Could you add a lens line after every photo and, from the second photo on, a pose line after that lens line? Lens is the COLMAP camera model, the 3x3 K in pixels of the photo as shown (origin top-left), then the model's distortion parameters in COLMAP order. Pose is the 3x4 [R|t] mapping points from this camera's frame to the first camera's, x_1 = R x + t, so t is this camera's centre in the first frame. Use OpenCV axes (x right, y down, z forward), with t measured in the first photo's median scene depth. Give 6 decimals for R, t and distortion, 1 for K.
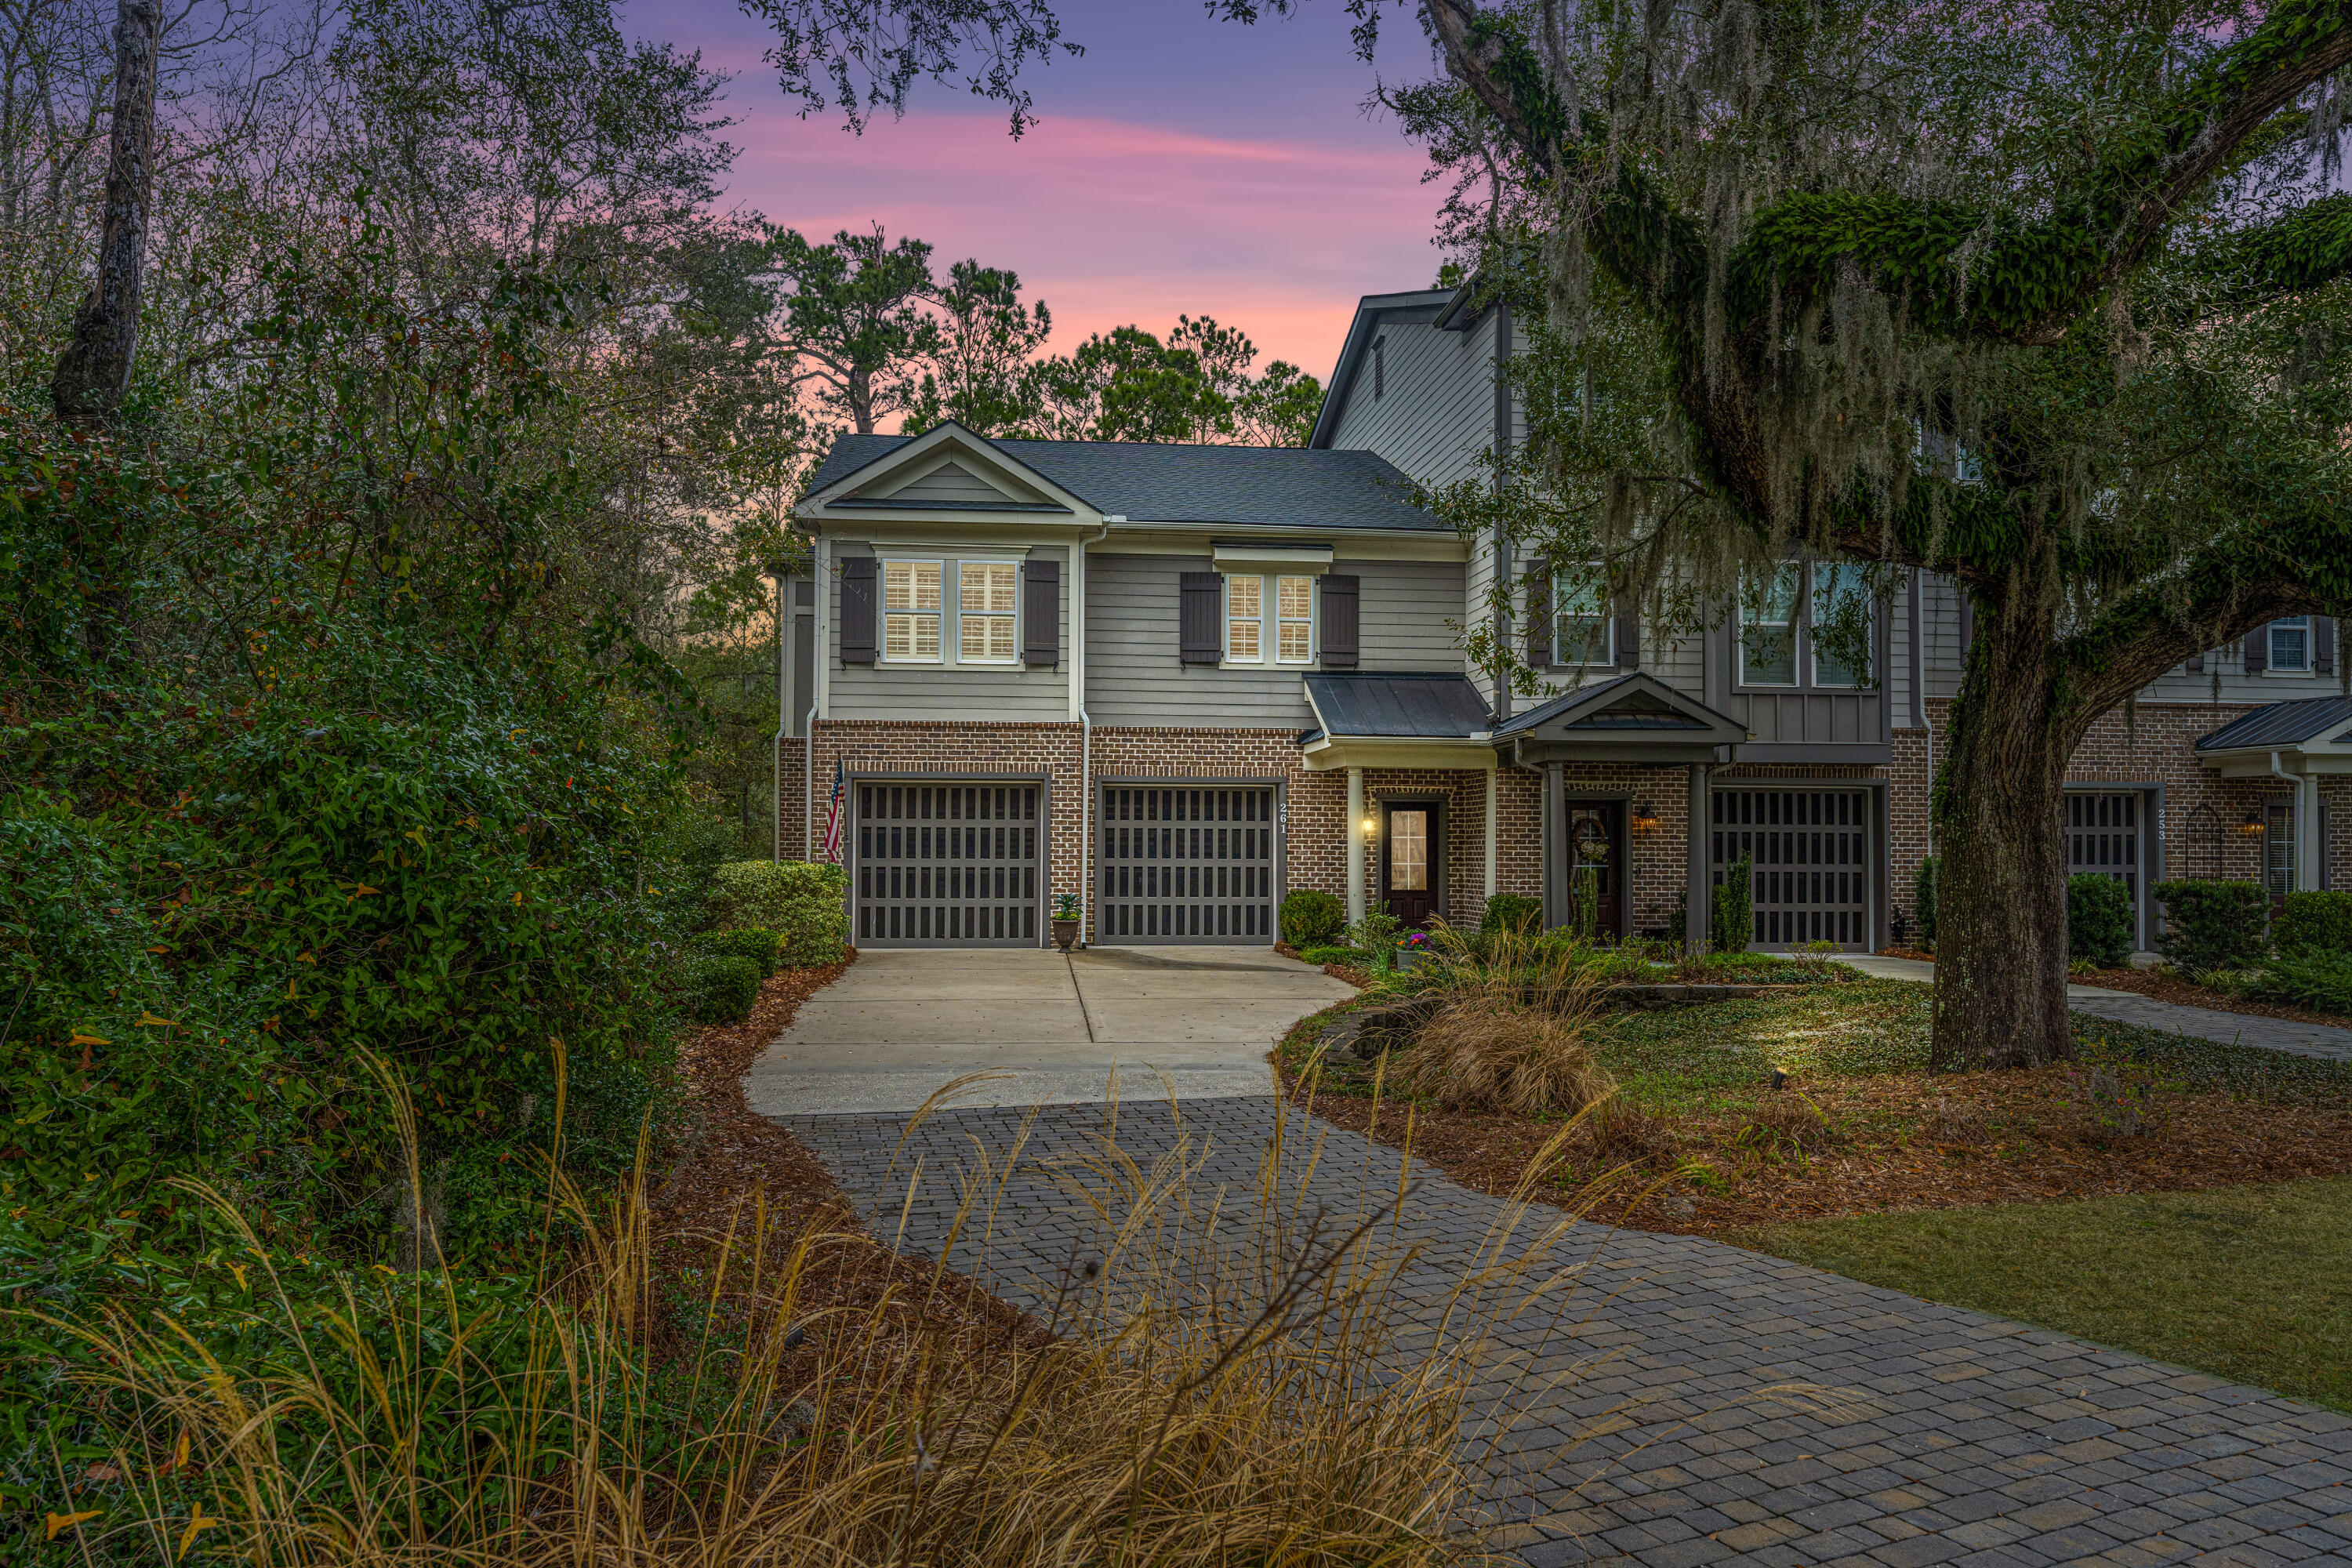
lens RADIAL K [[1653.4, 0, 1084.1], [0, 1653.4, 831.7], [0, 0, 1]] dist [-0.002775, -0.001553]
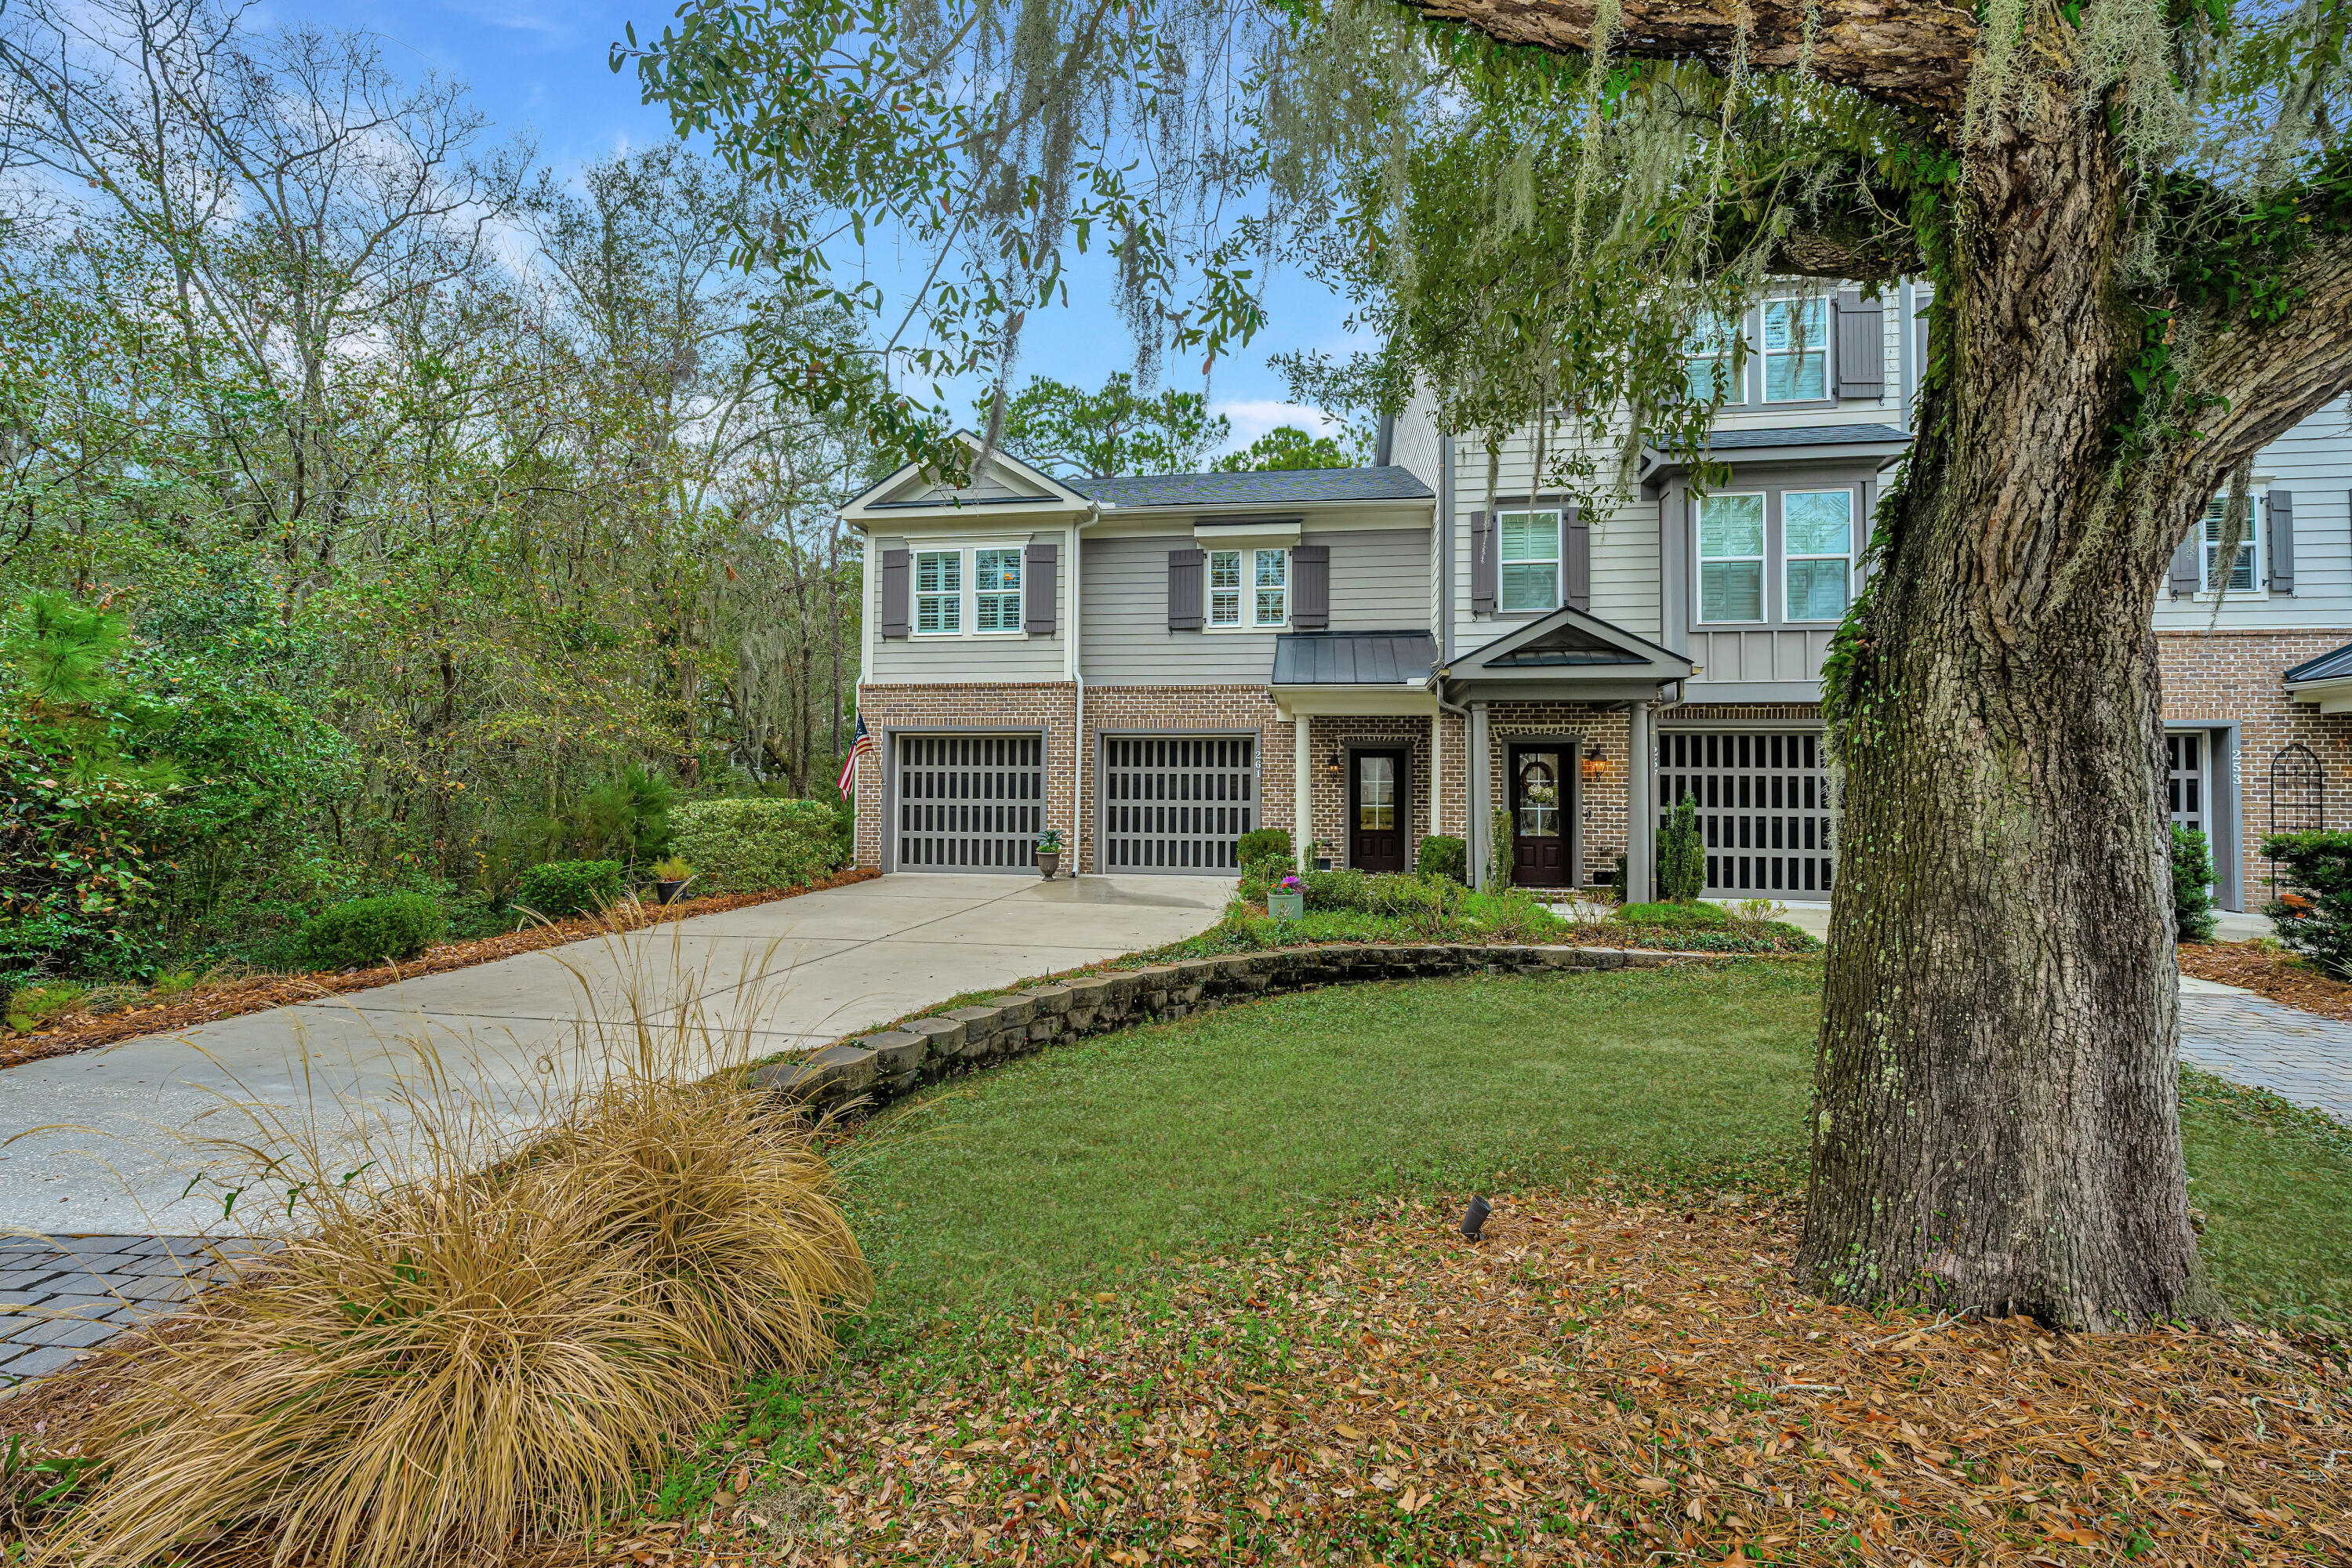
lens RADIAL K [[948.1, 0, 1148.5], [0, 948.1, 778.5], [0, 0, 1]] dist [-0.000999, -0.000044]
pose [[0.970297, -0.000562, -0.241916, 0.207989], [-0.002247, 0.999933, -0.011338, 0.009119], [0.241907, 0.011545, 0.970231, 0.364625]]
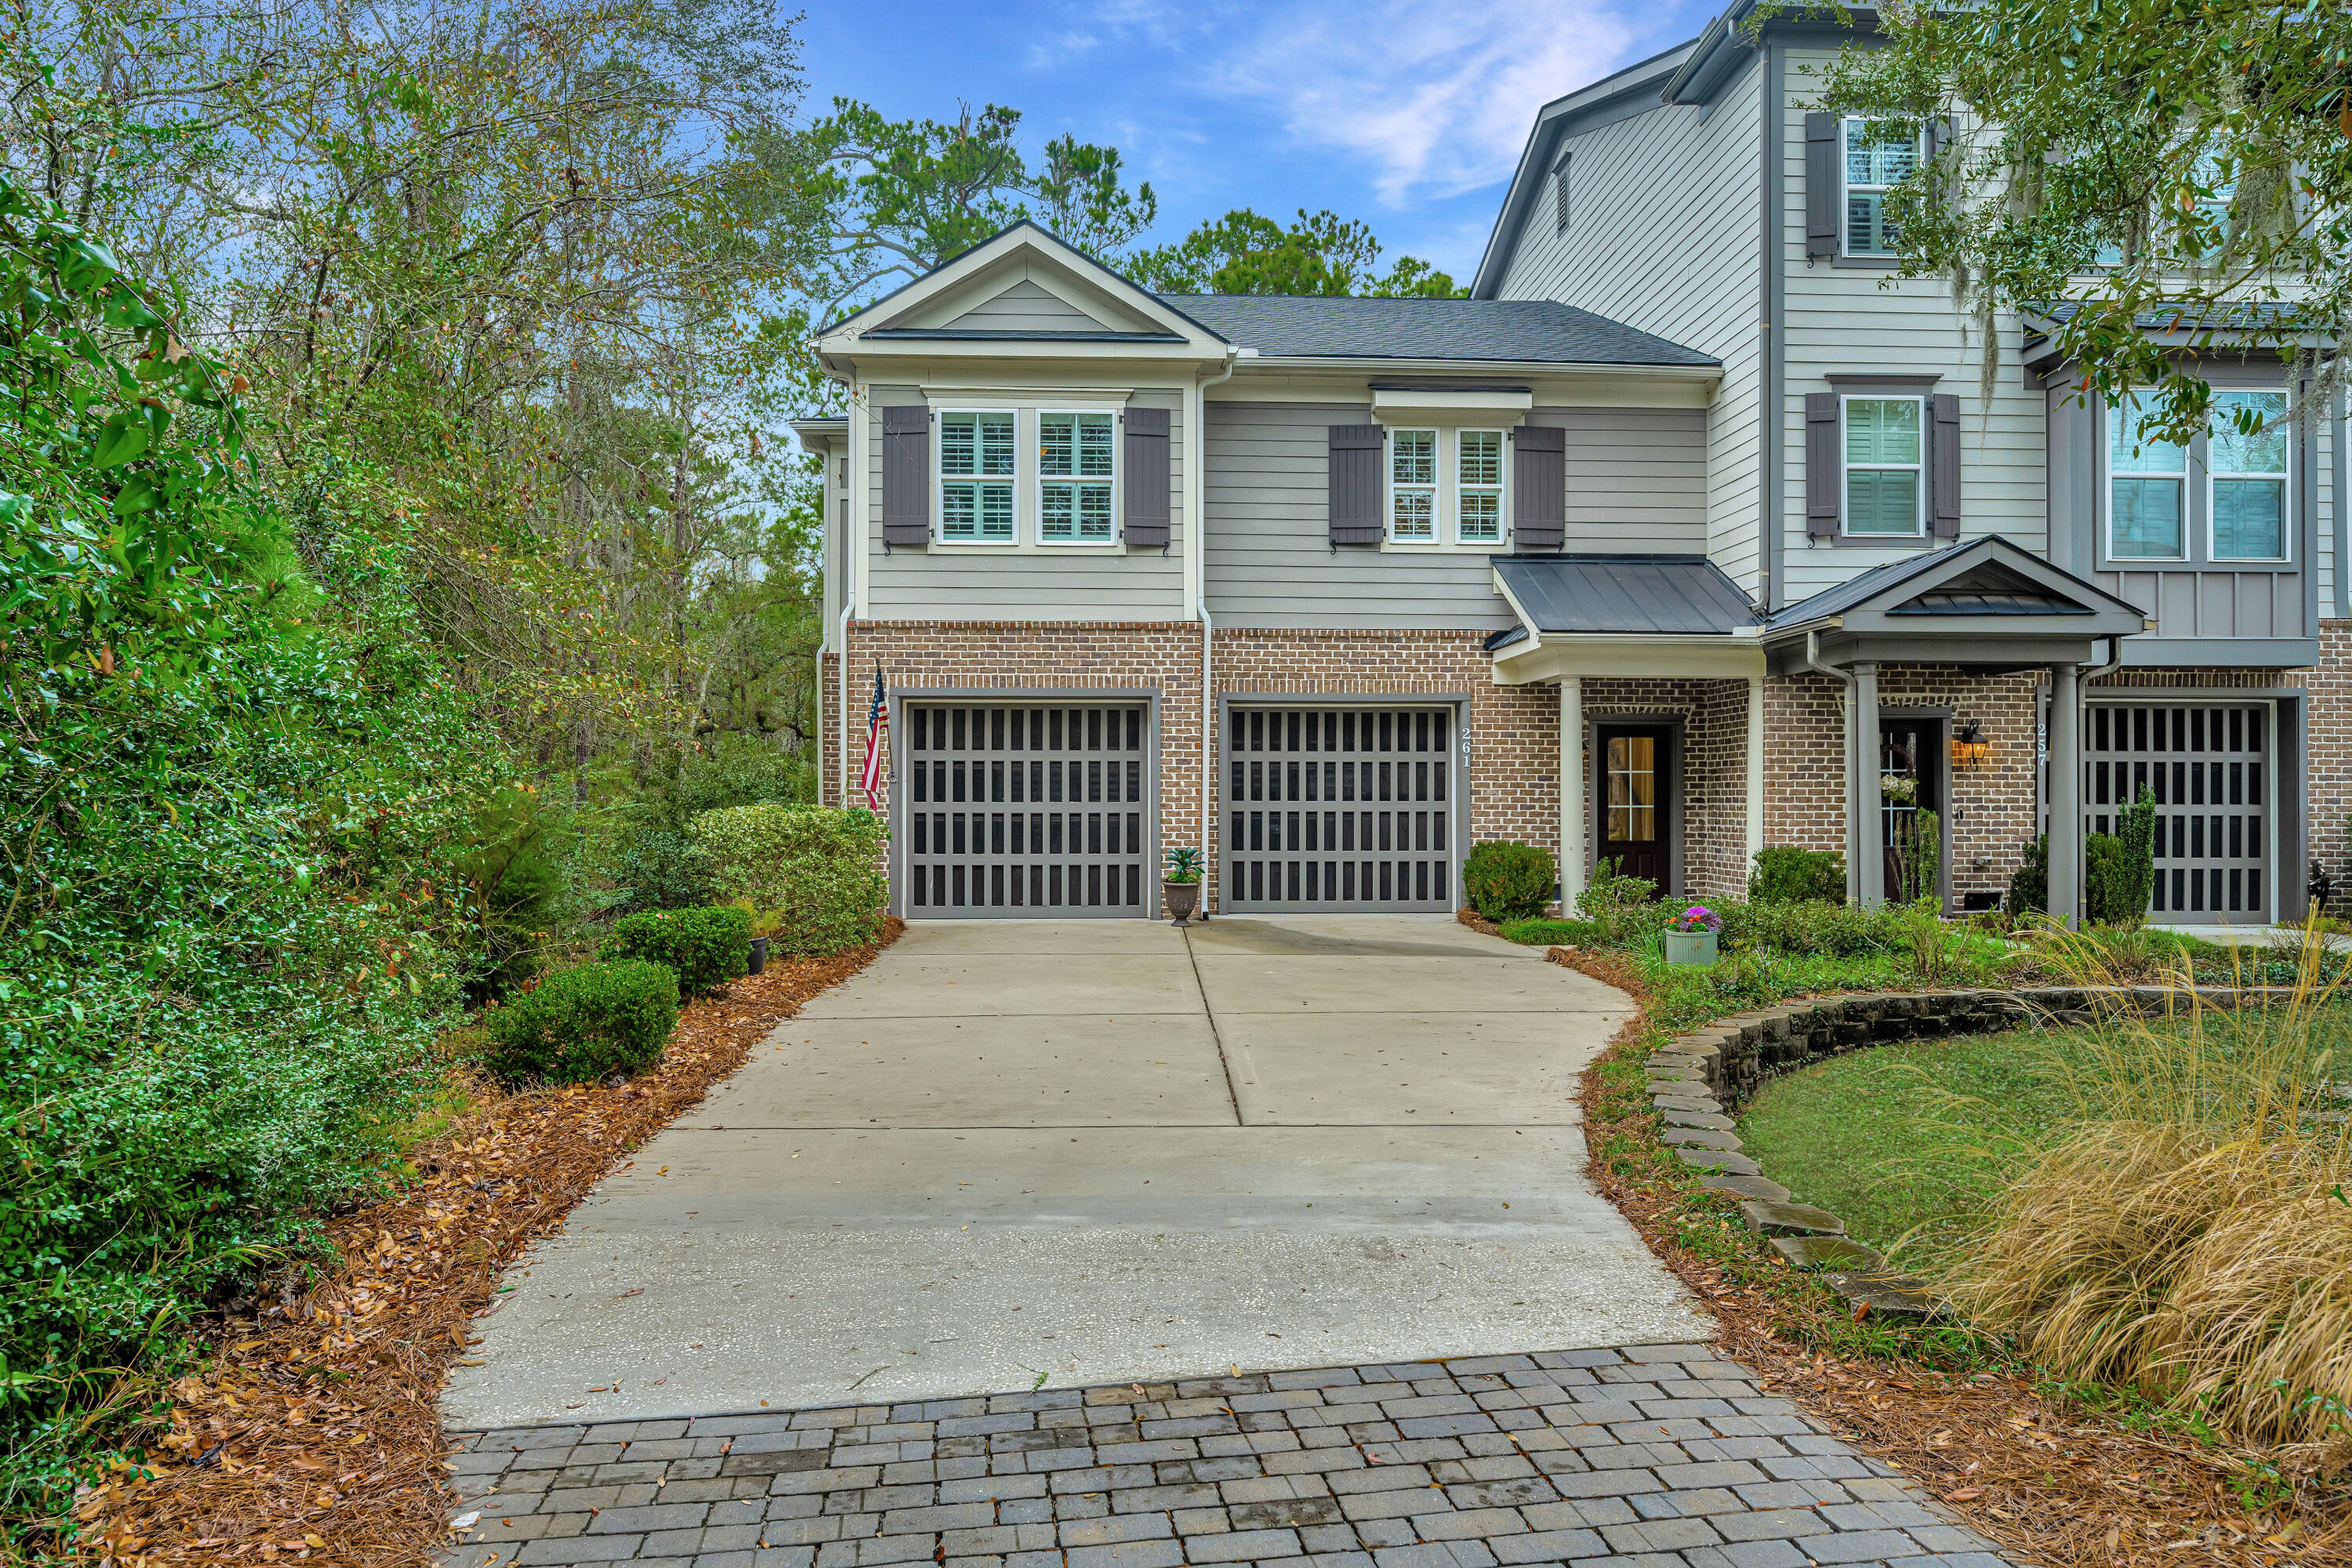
lens RADIAL K [[1569.0, 0, 1123.5], [0, 1569.0, 796.3], [0, 0, 1]] dist [-0.001311, 0.000522]
pose [[0.999103, -0.004233, -0.042139, -0.006983], [0.004664, 0.999938, 0.010142, 0.006463], [0.042093, -0.010330, 0.999060, 0.276370]]
